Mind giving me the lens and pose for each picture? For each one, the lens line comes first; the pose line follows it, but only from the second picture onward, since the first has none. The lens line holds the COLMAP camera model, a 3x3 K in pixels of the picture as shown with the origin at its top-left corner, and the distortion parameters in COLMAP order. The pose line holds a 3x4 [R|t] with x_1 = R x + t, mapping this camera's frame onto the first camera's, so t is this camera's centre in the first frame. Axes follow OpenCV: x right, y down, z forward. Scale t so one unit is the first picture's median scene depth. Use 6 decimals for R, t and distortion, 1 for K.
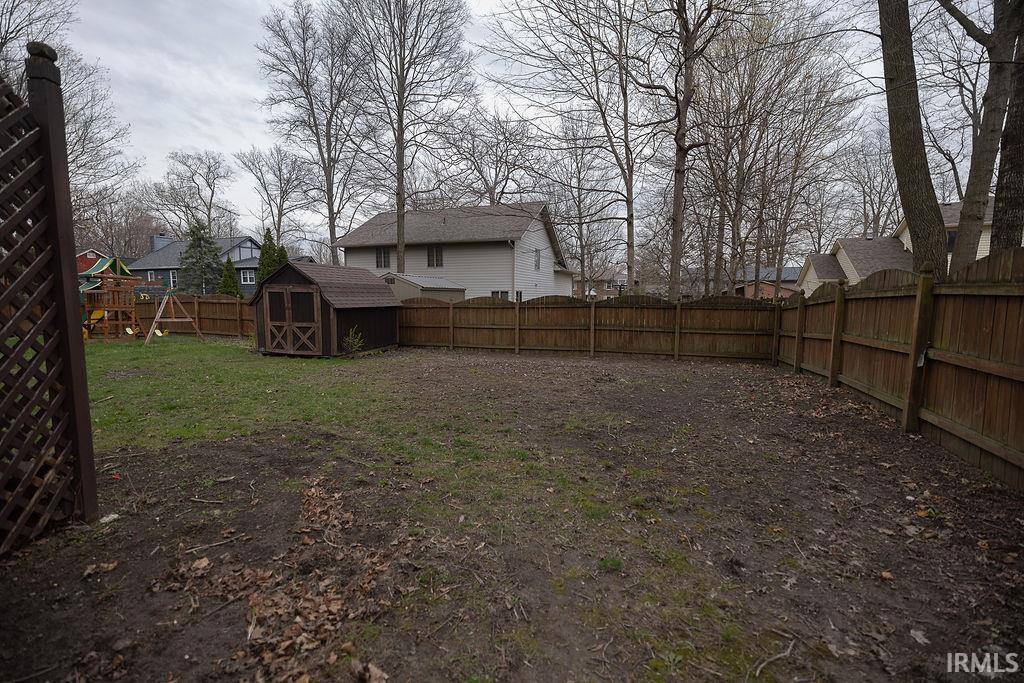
lens RADIAL K [[441.2, 0, 507.8], [0, 441.2, 338.5], [0, 0, 1]] dist [0.012125, -0.000416]
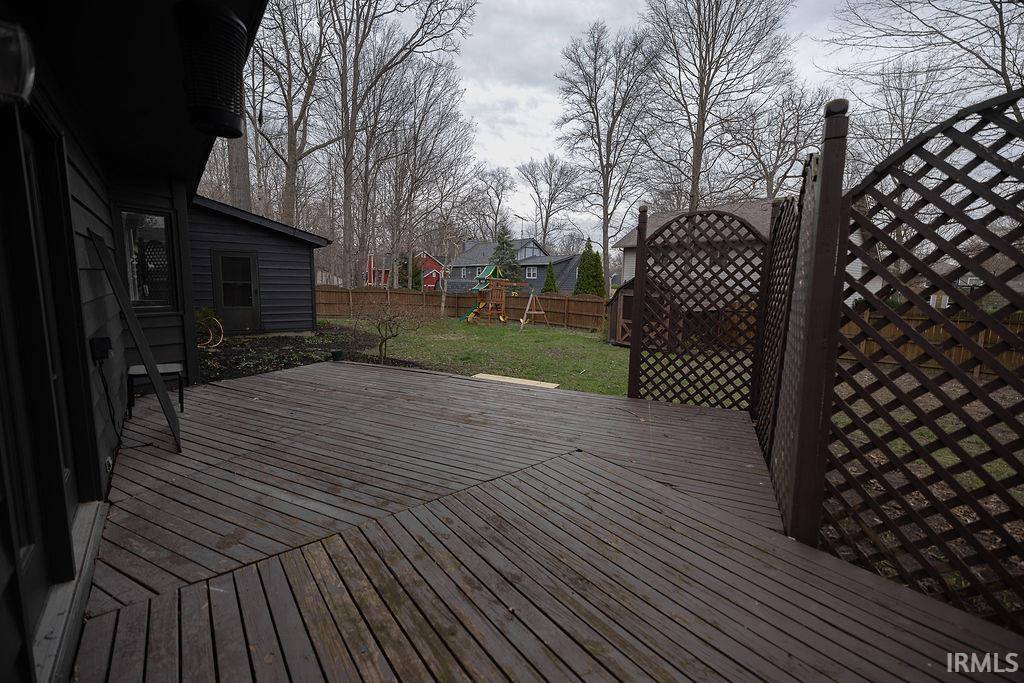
lens RADIAL K [[441.2, 0, 507.8], [0, 441.2, 338.5], [0, 0, 1]] dist [0.012125, -0.000416]
pose [[0.879406, 0.068100, -0.471176, -0.075388], [-0.056866, 0.997656, 0.038057, -0.004322], [0.472663, -0.006674, 0.881218, -0.083983]]
